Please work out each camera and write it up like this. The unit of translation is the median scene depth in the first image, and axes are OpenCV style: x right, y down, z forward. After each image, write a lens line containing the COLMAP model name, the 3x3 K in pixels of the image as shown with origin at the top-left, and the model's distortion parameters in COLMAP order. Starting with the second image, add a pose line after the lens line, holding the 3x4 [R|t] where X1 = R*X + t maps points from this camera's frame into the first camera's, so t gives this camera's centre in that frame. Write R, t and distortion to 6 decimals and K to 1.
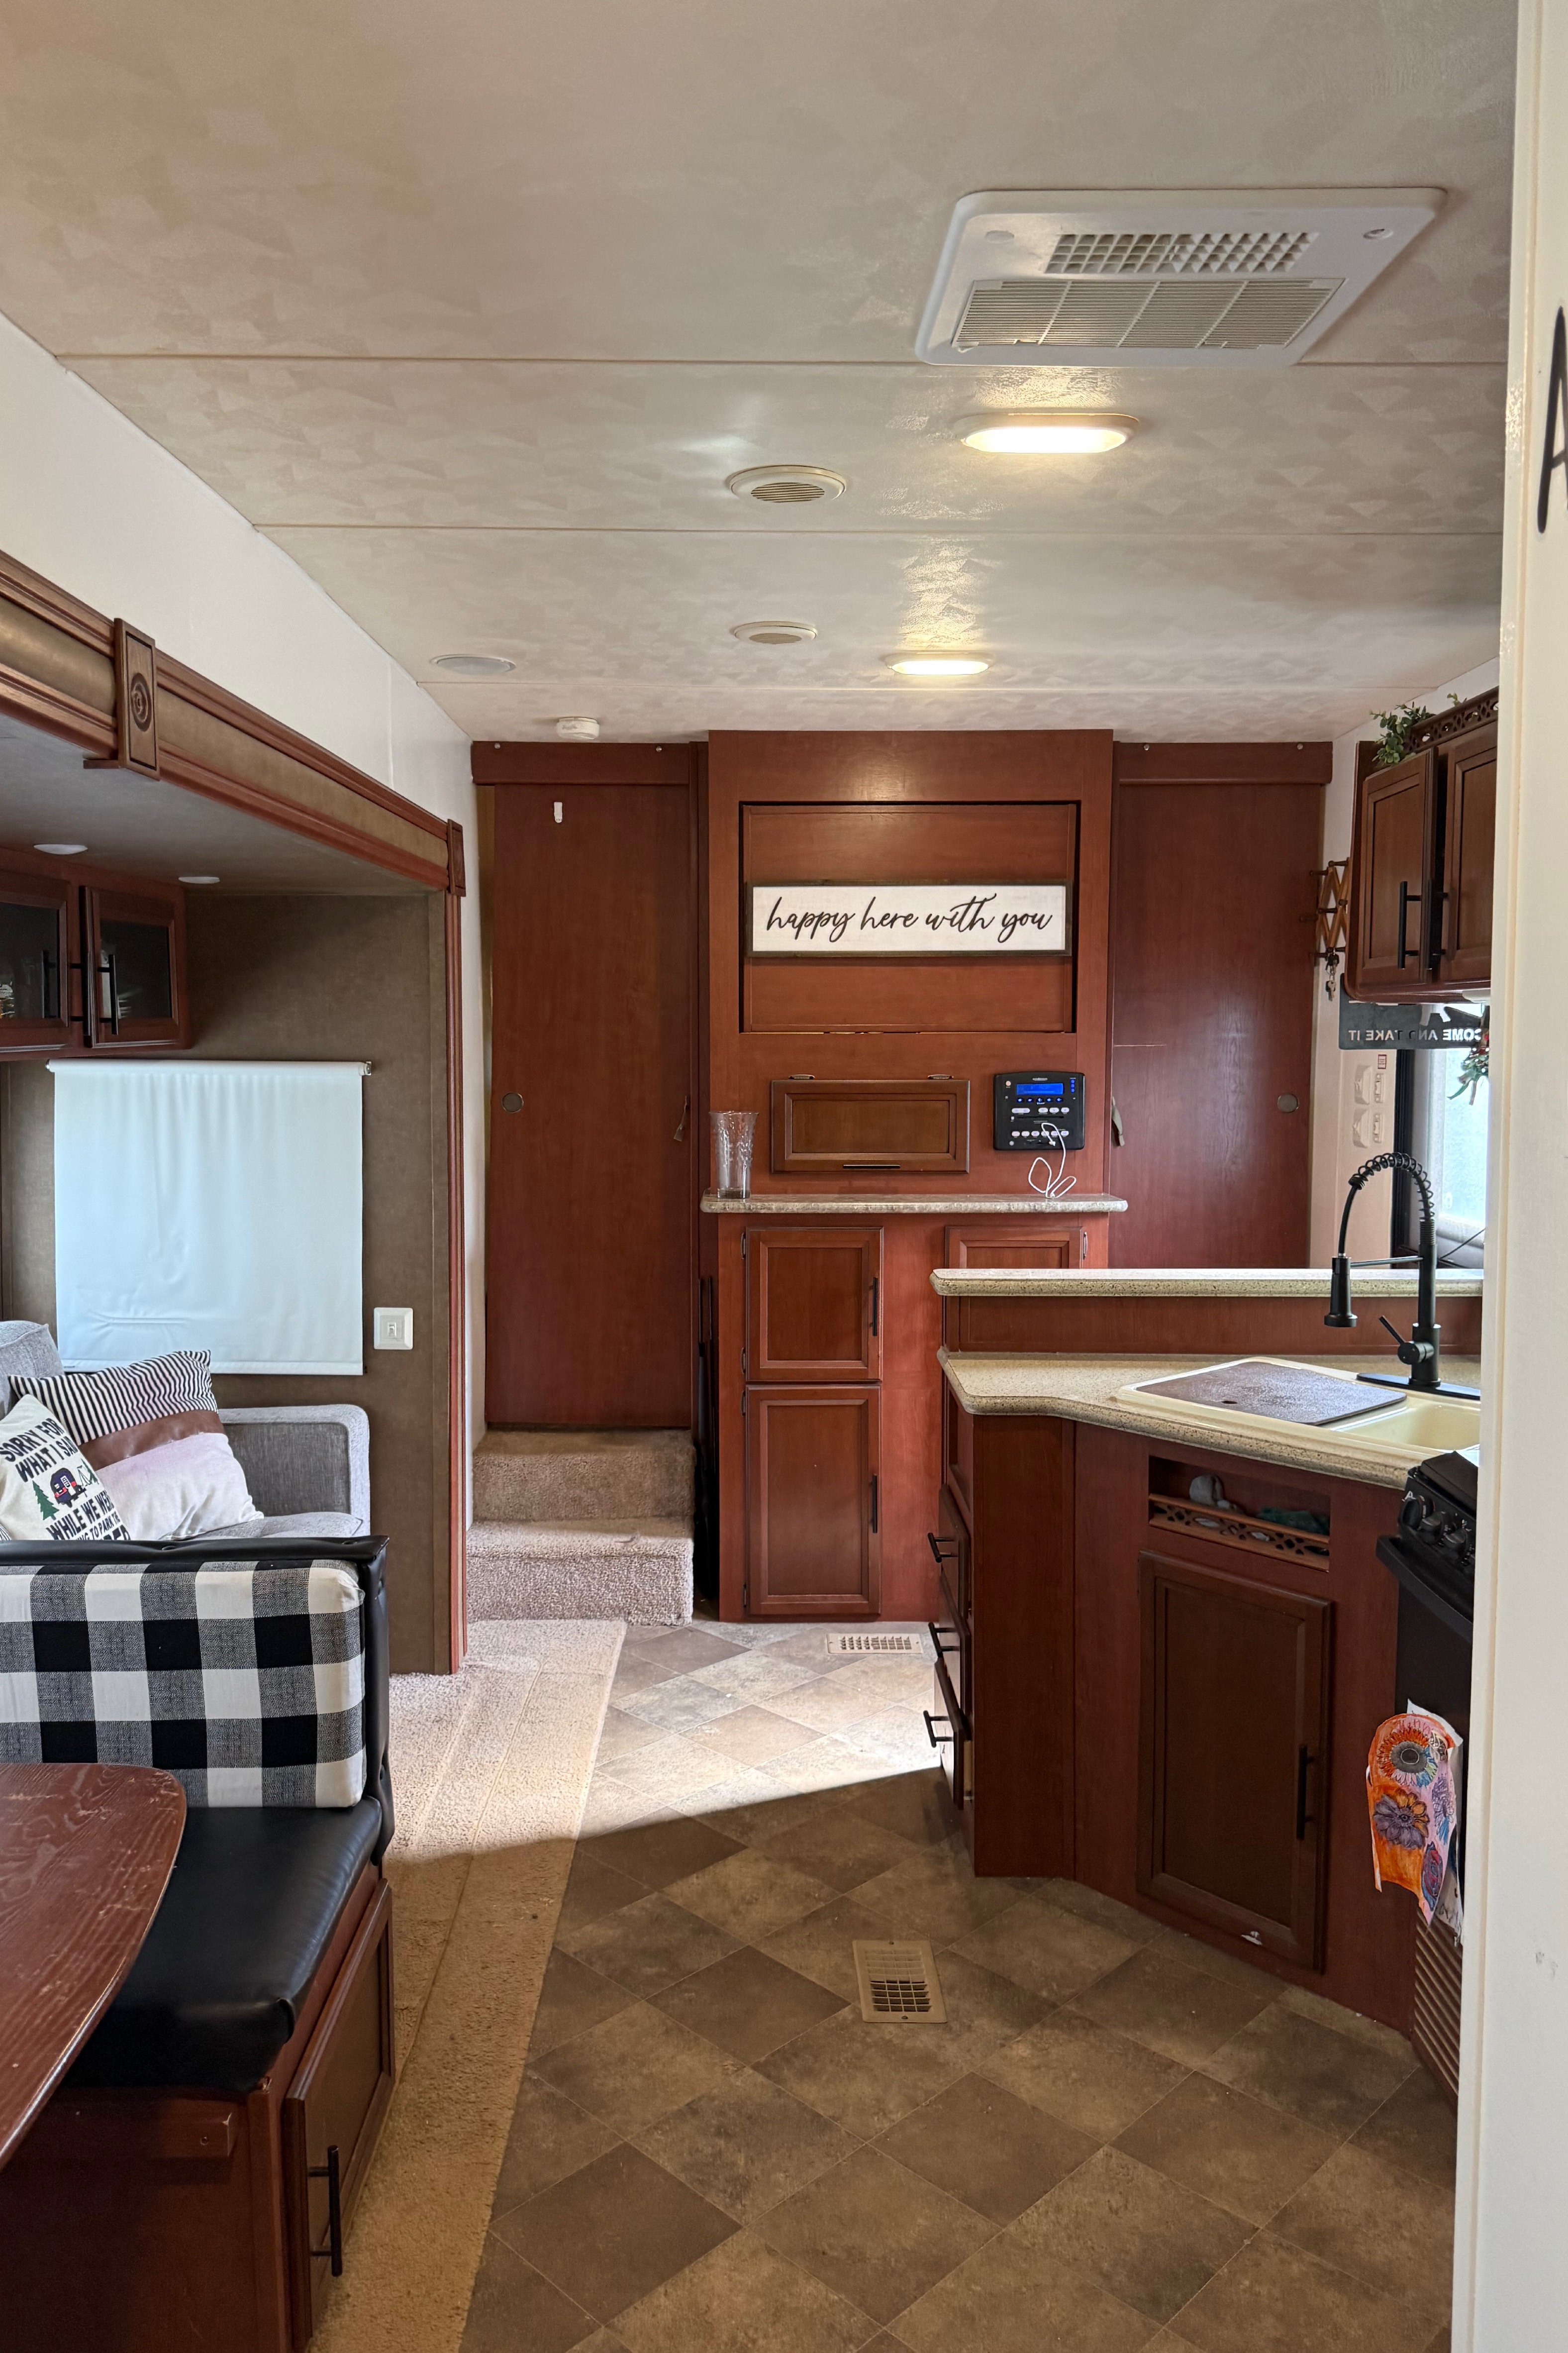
lens RADIAL K [[1670.2, 0, 784.0], [0, 1670.2, 1176.5], [0, 0, 1]] dist [0.170370, -0.316303]
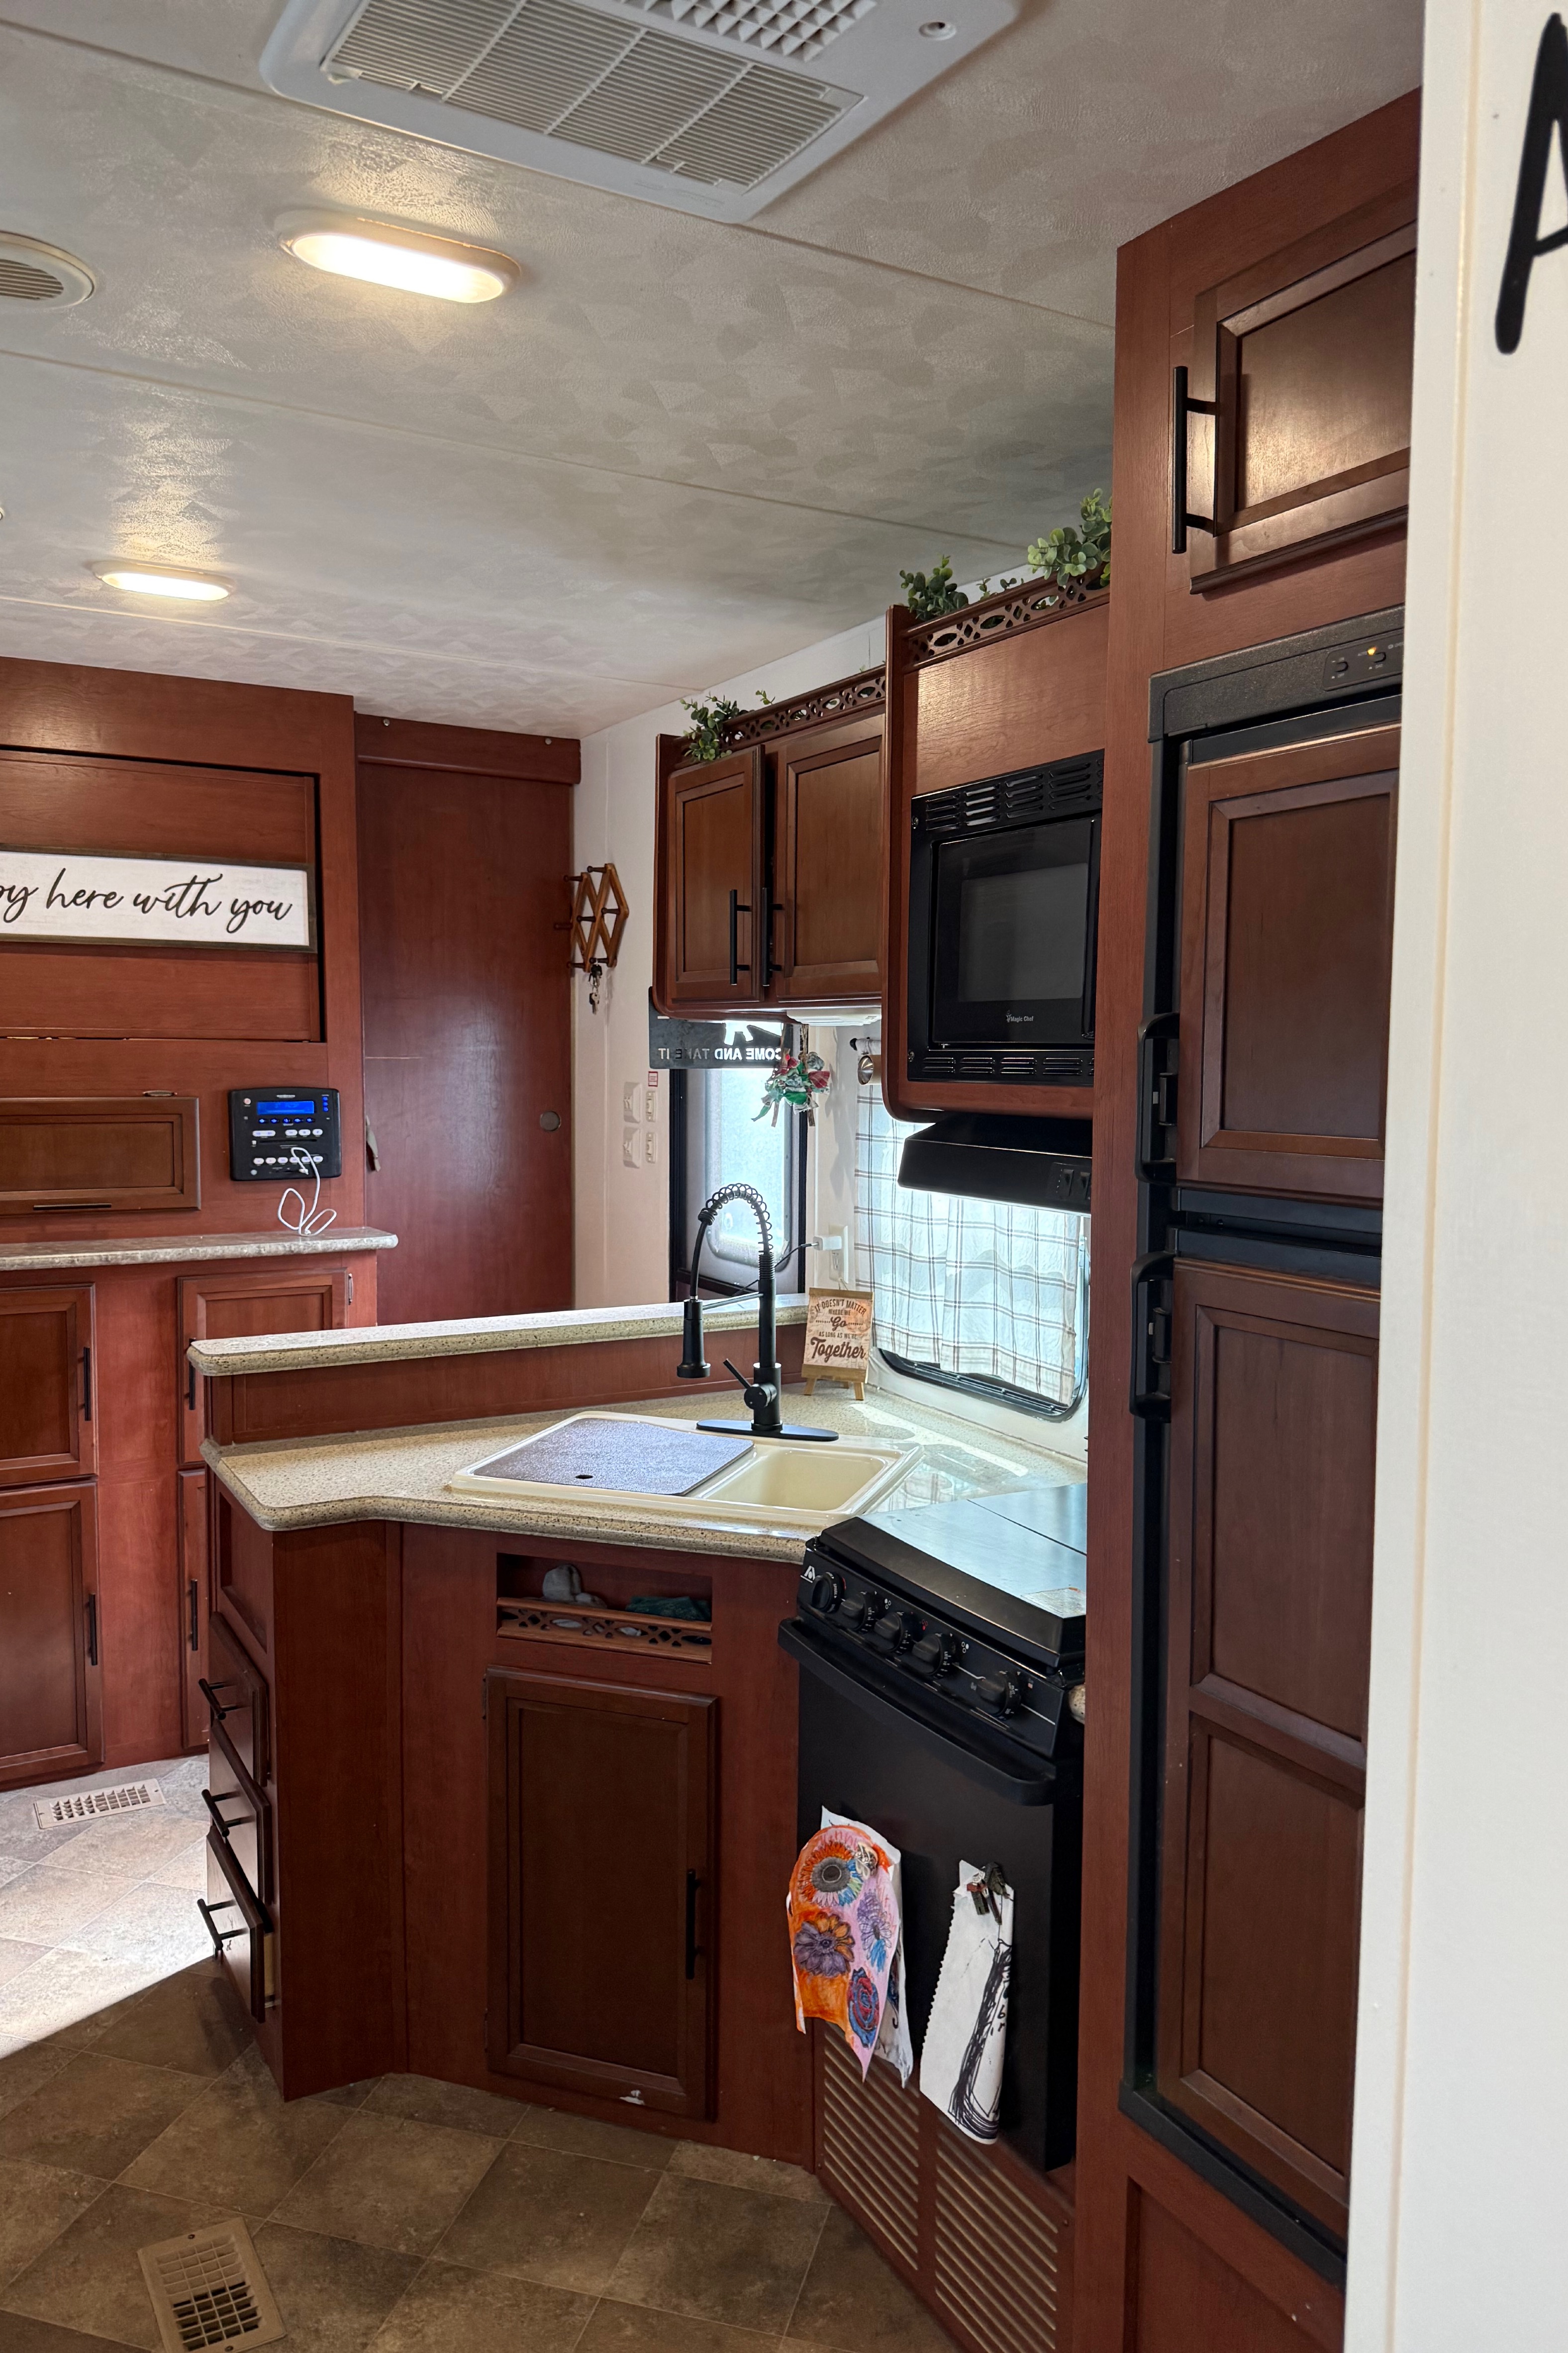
lens RADIAL K [[1651.7, 0, 786.4], [0, 1651.7, 1184.0], [0, 0, 1]] dist [0.109466, -0.177859]
pose [[0.876029, -0.031574, 0.481223, -0.034596], [0.029794, 0.999492, 0.011340, -0.016163], [-0.481337, 0.004403, 0.876525, 0.142080]]
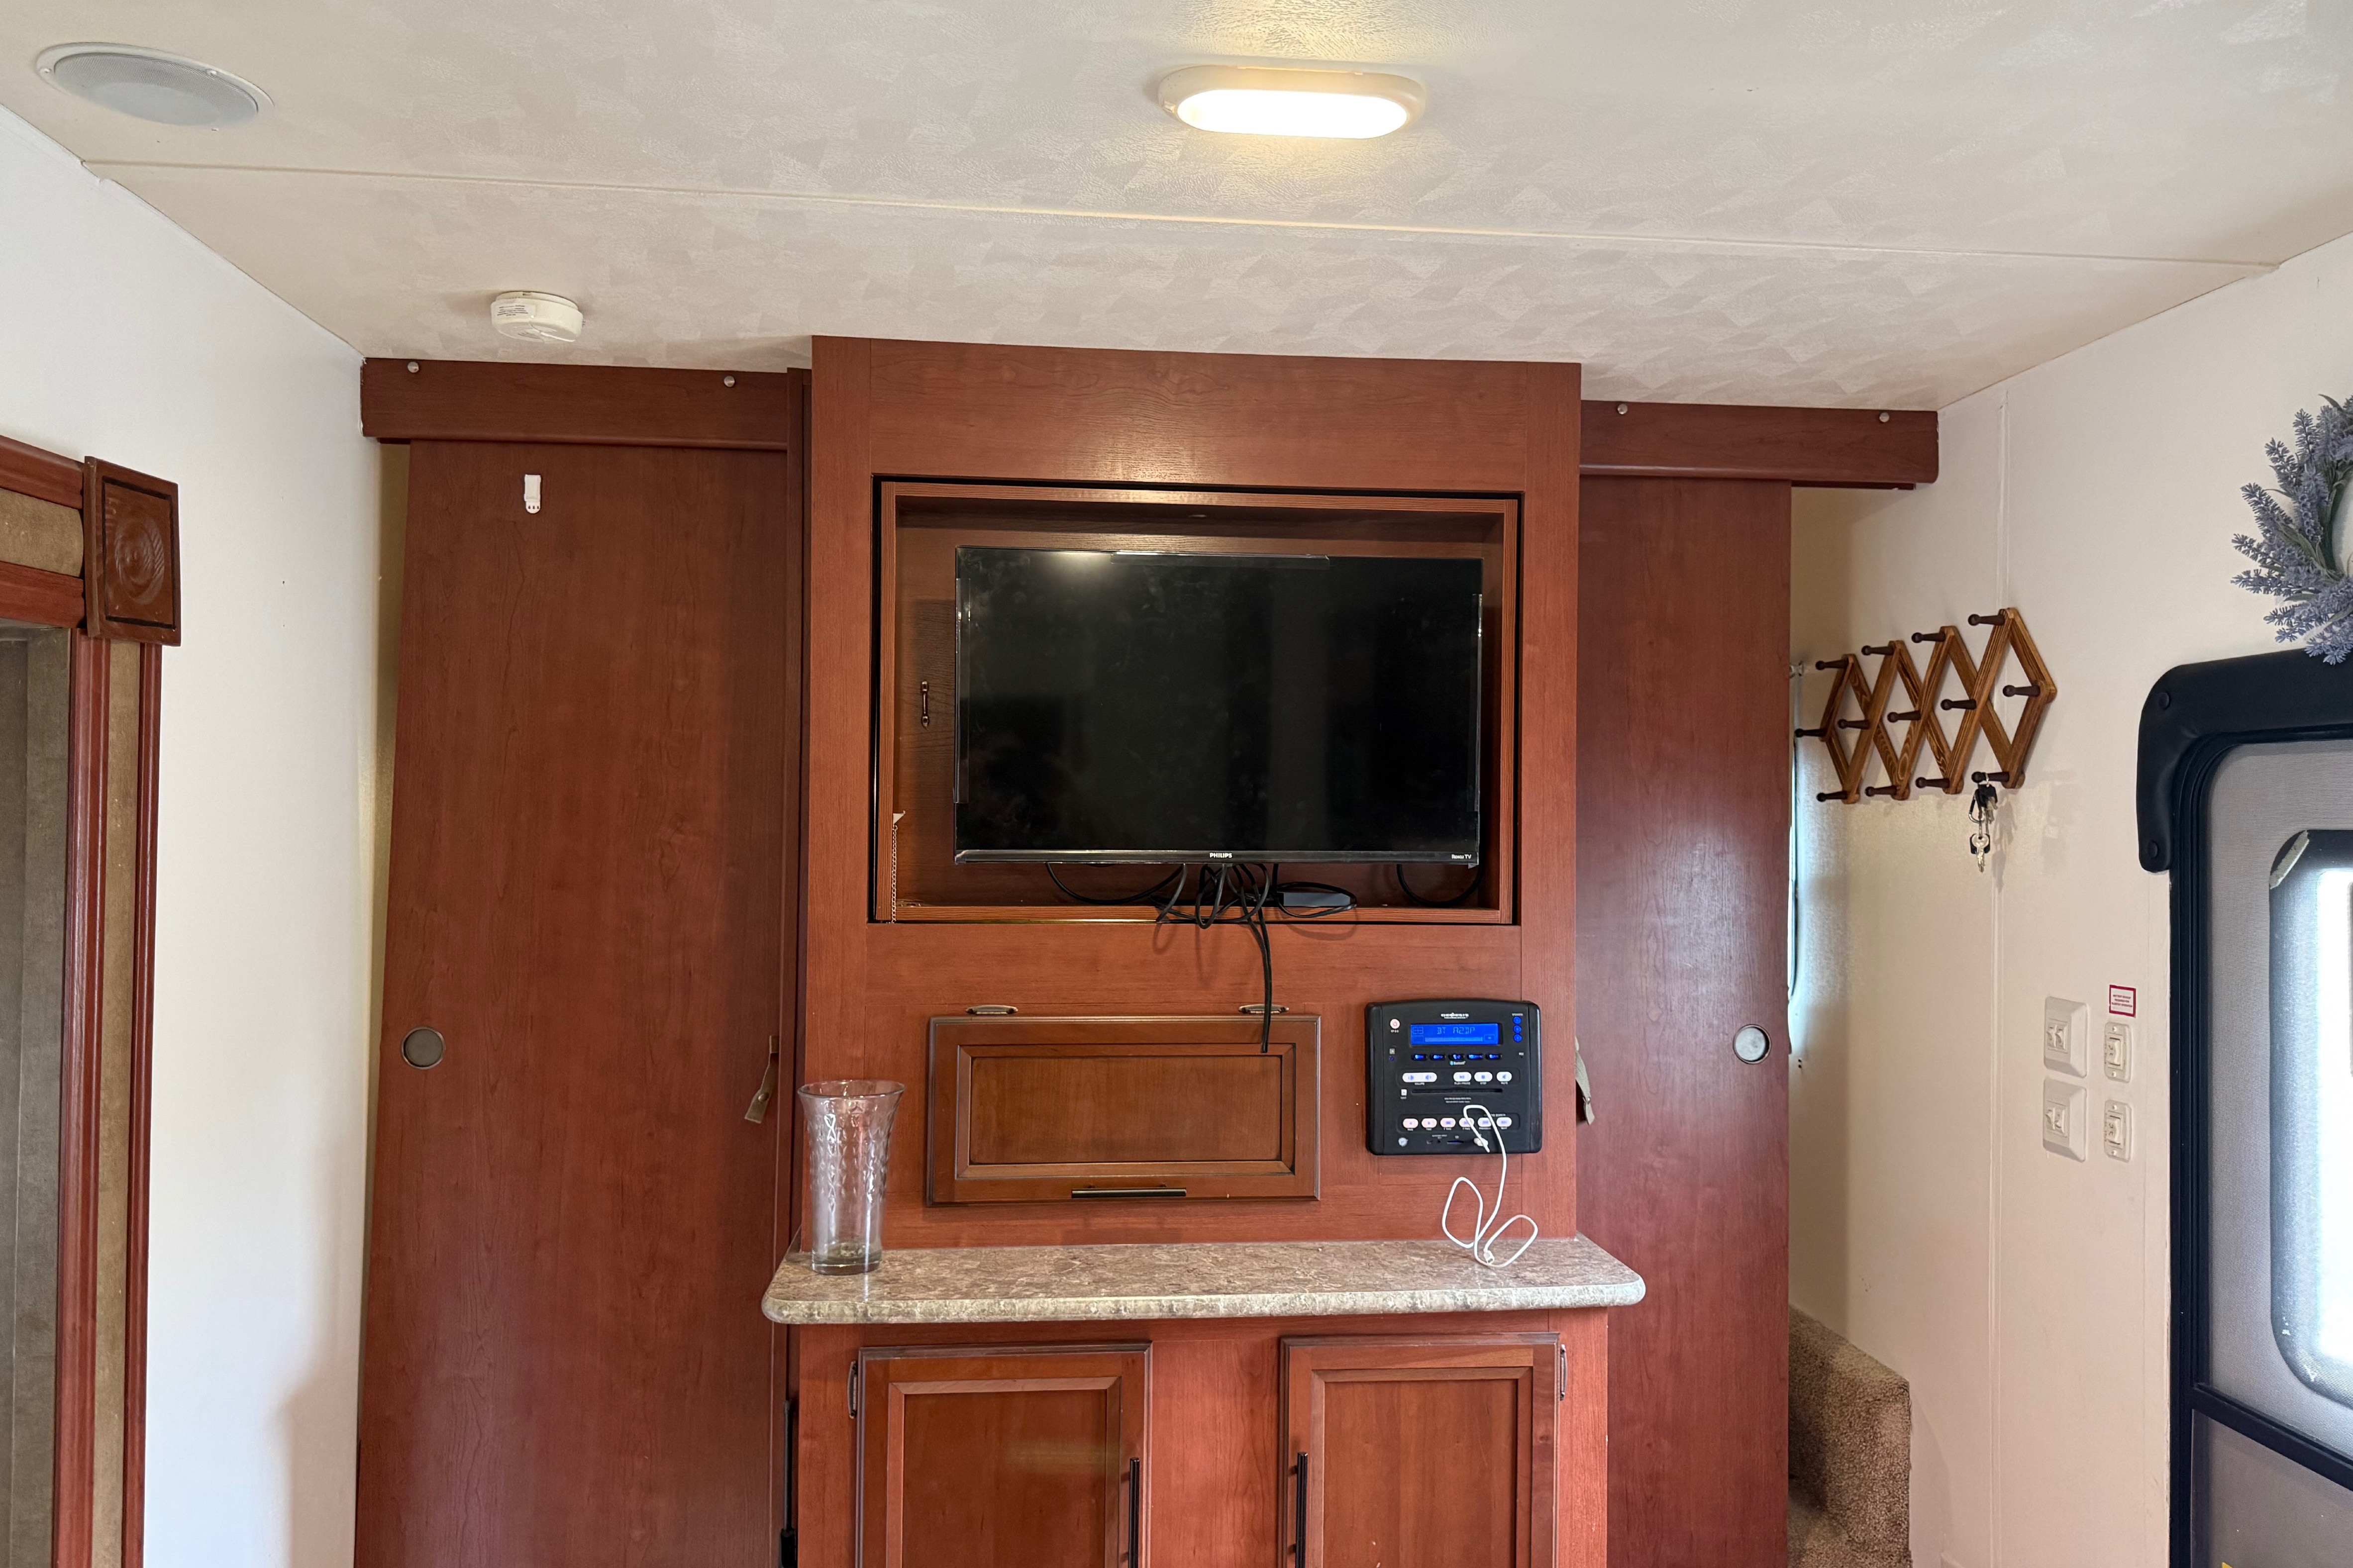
lens RADIAL K [[1611.6, 0, 1201.8], [0, 1611.6, 788.2], [0, 0, 1]] dist [0.100506, -0.043873]
pose [[0.995574, 0.008884, 0.093560, 0.028746], [-0.000661, 0.996160, -0.087552, -0.087668], [-0.093979, 0.087103, 0.991757, 0.526642]]
